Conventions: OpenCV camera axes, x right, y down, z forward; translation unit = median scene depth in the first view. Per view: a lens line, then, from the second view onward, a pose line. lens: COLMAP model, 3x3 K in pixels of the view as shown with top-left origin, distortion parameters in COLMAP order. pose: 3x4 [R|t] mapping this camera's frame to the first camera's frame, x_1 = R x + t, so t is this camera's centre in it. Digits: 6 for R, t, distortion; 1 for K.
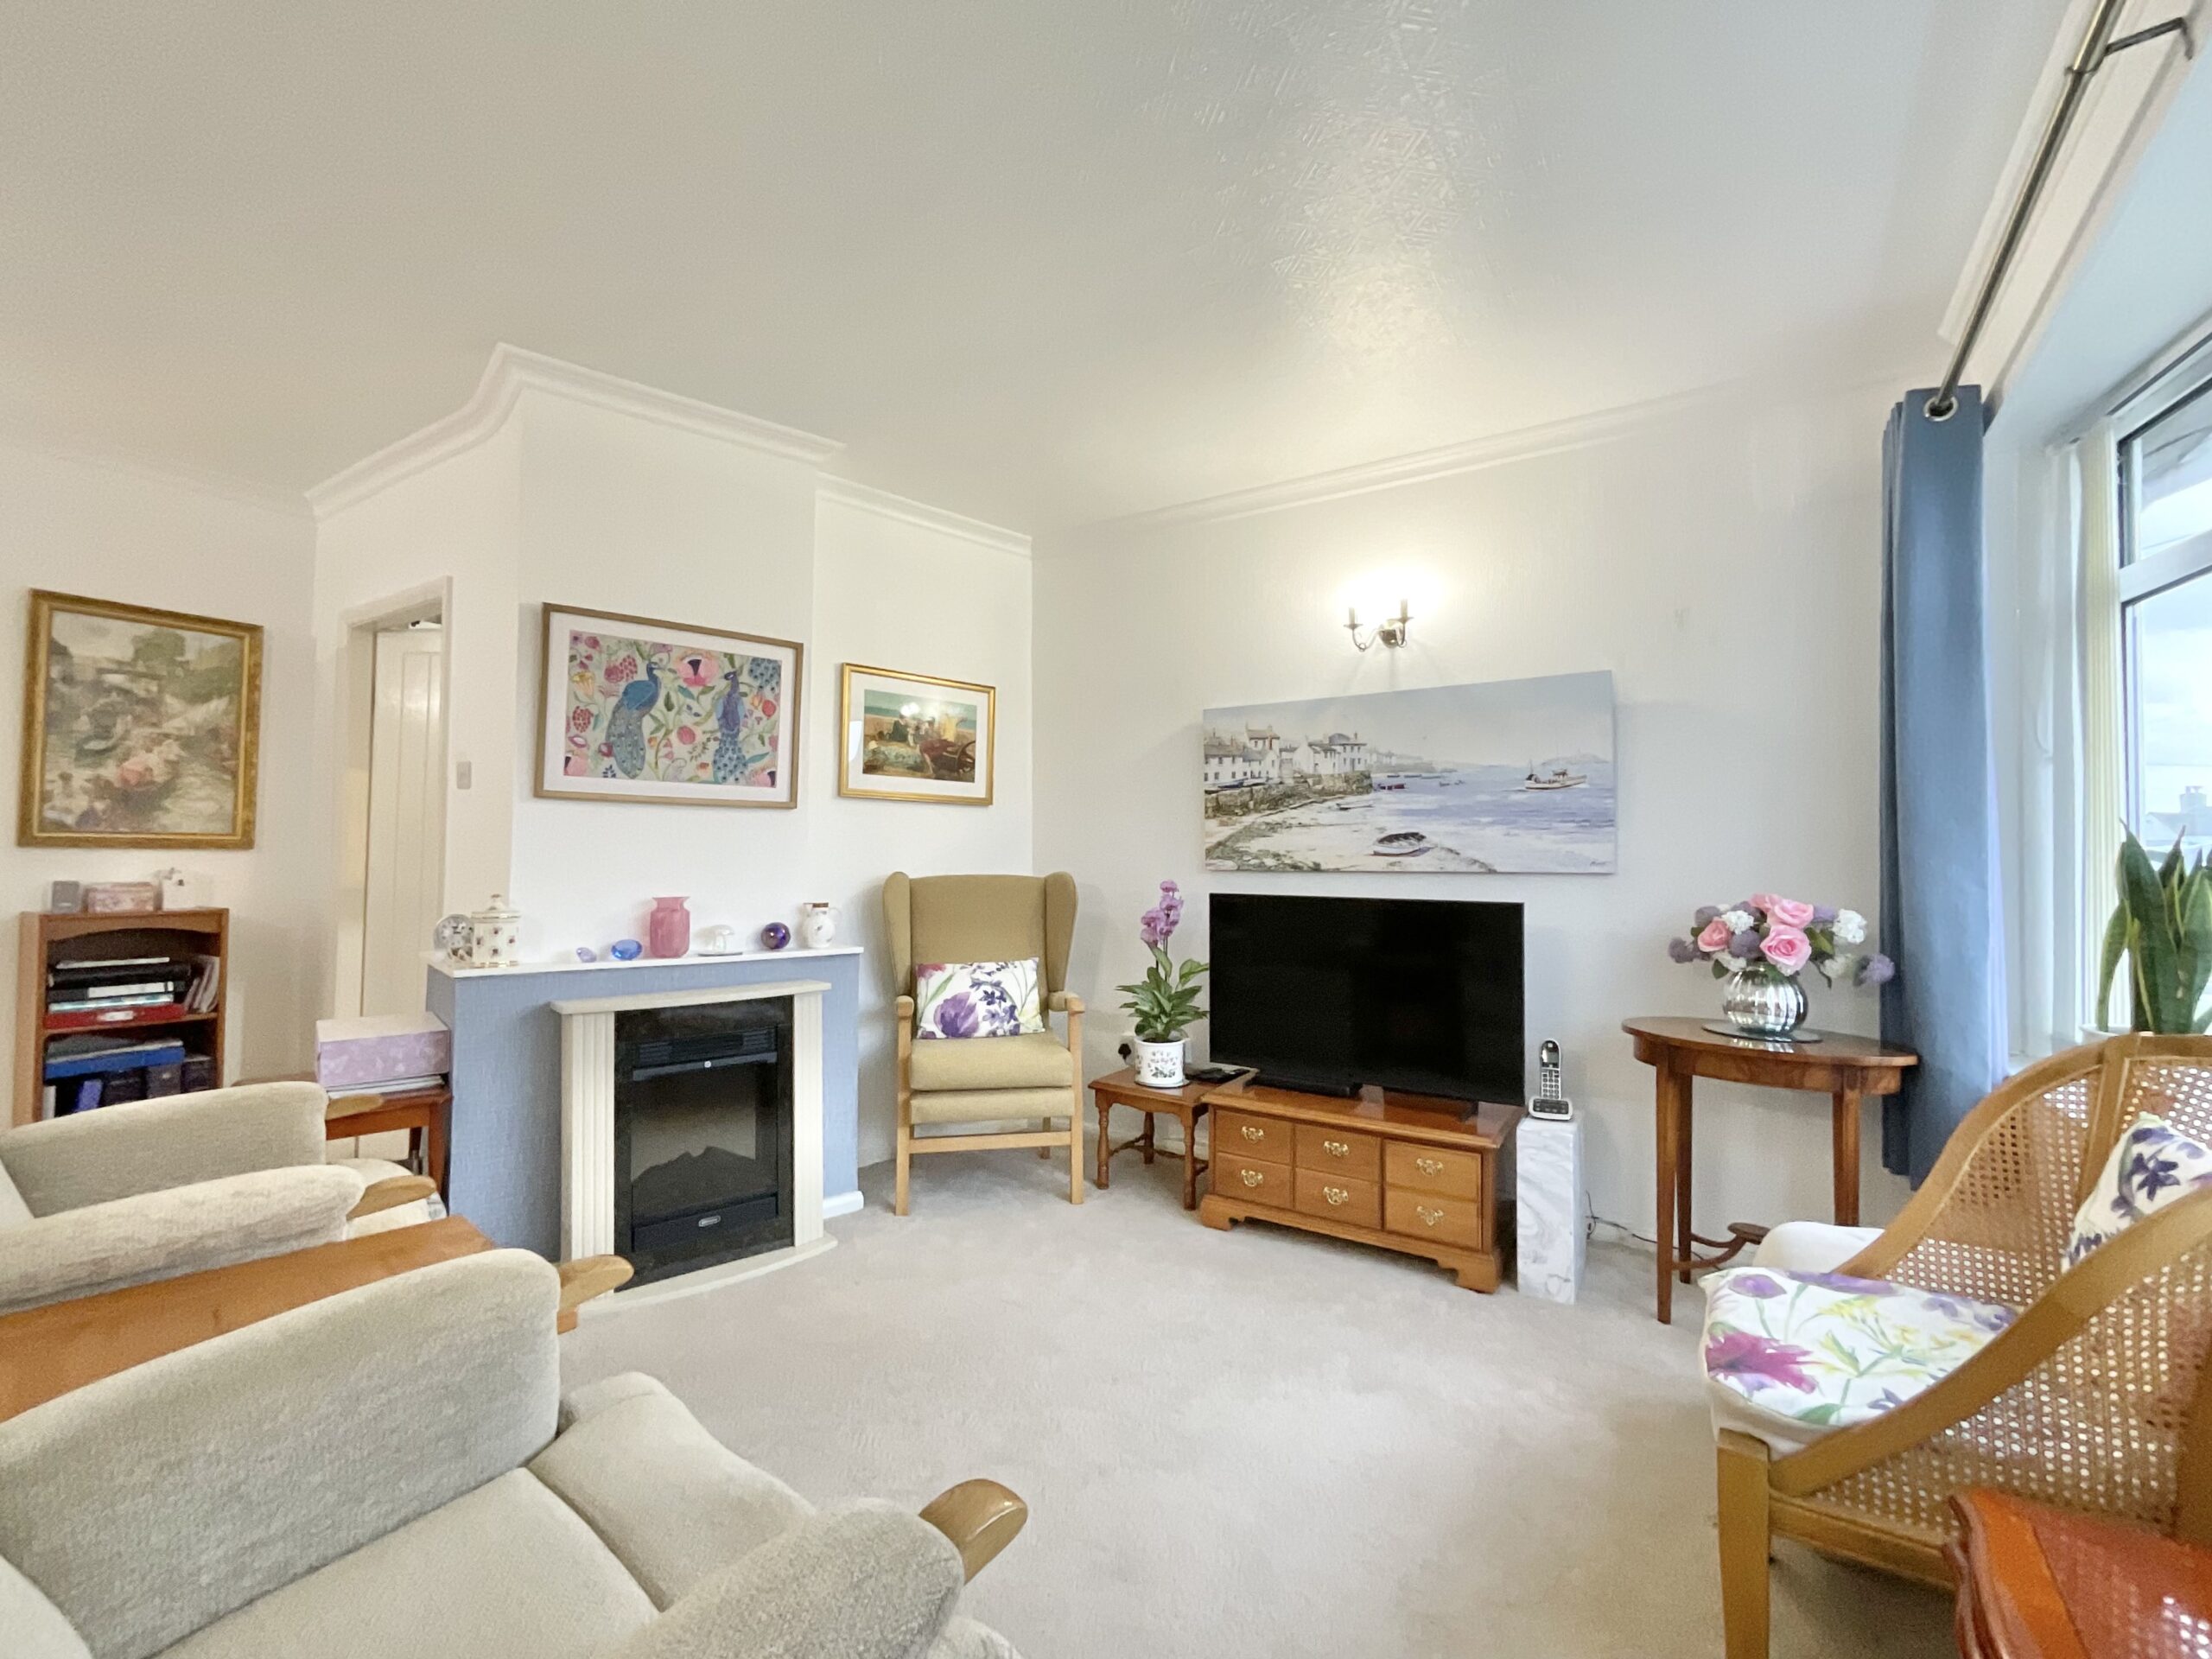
lens RADIAL K [[922.8, 0, 1122.8], [0, 922.8, 824.0], [0, 0, 1]] dist [0.000388, -0.000226]
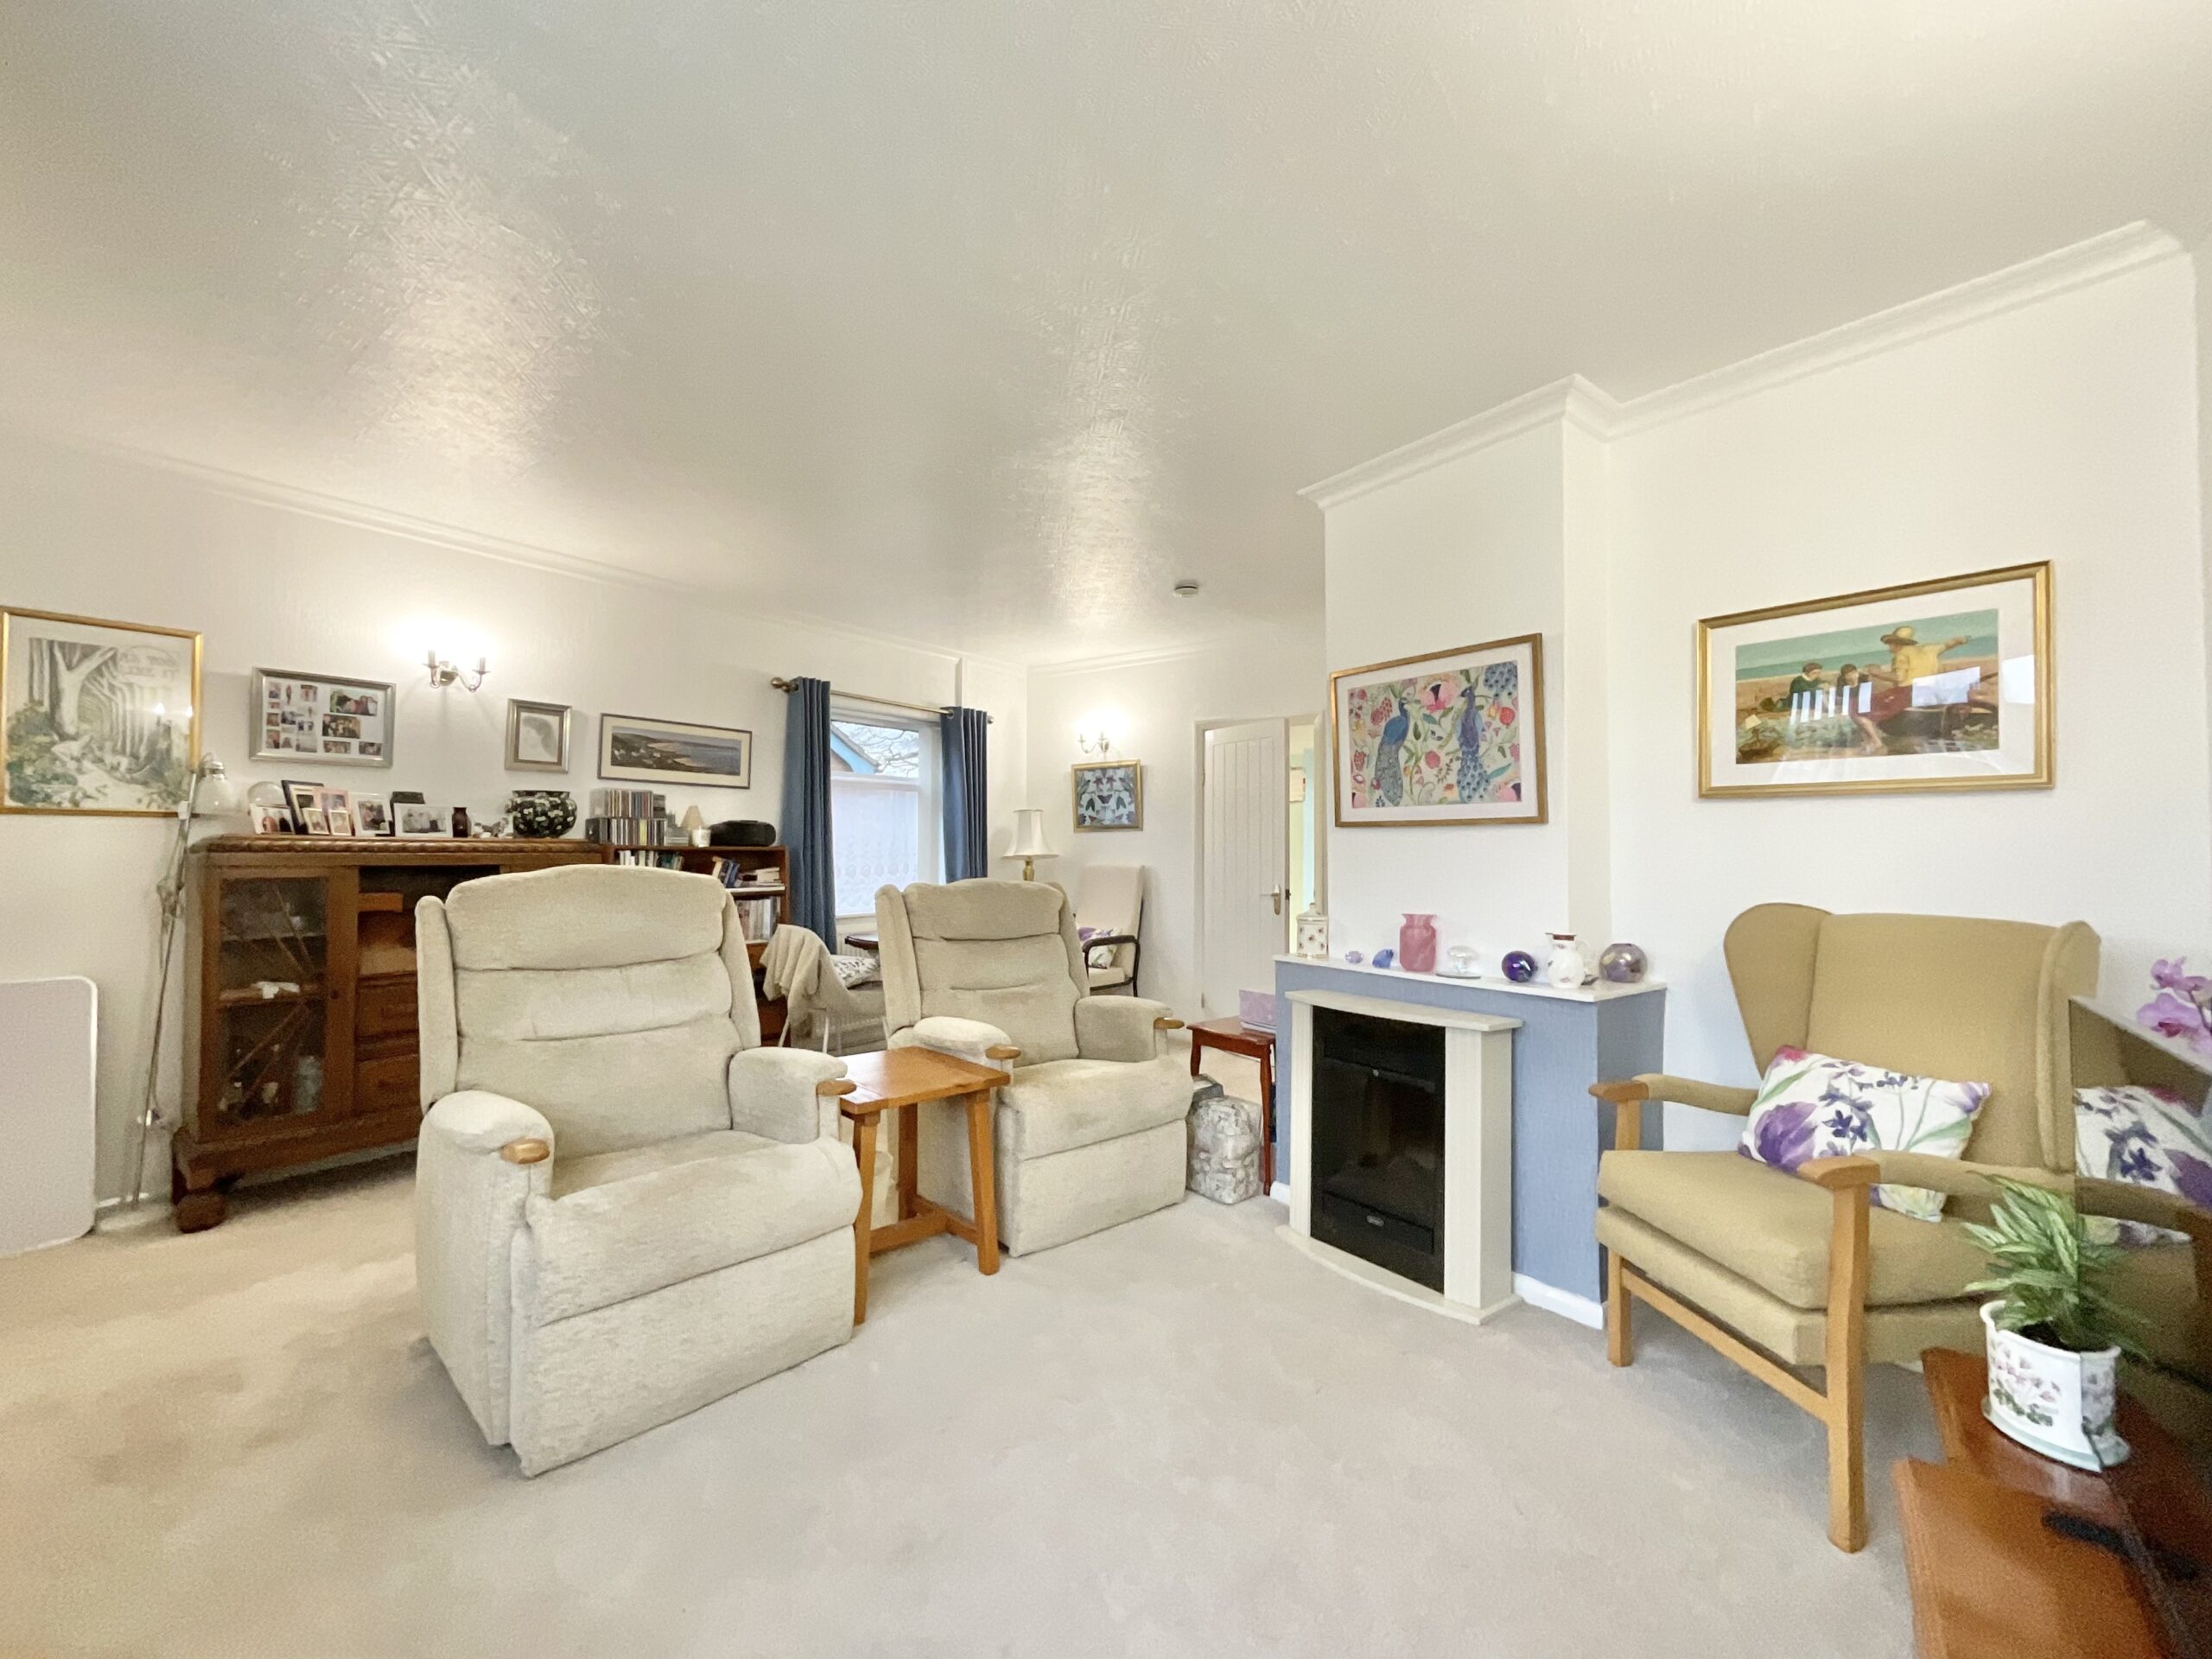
lens RADIAL K [[922.8, 0, 1122.8], [0, 922.8, 824.0], [0, 0, 1]] dist [0.000388, -0.000226]
pose [[-0.059815, -0.035354, -0.997583, 0.568064], [0.035067, 0.998681, -0.037495, 0.002842], [0.997593, -0.037225, -0.058496, 0.692603]]
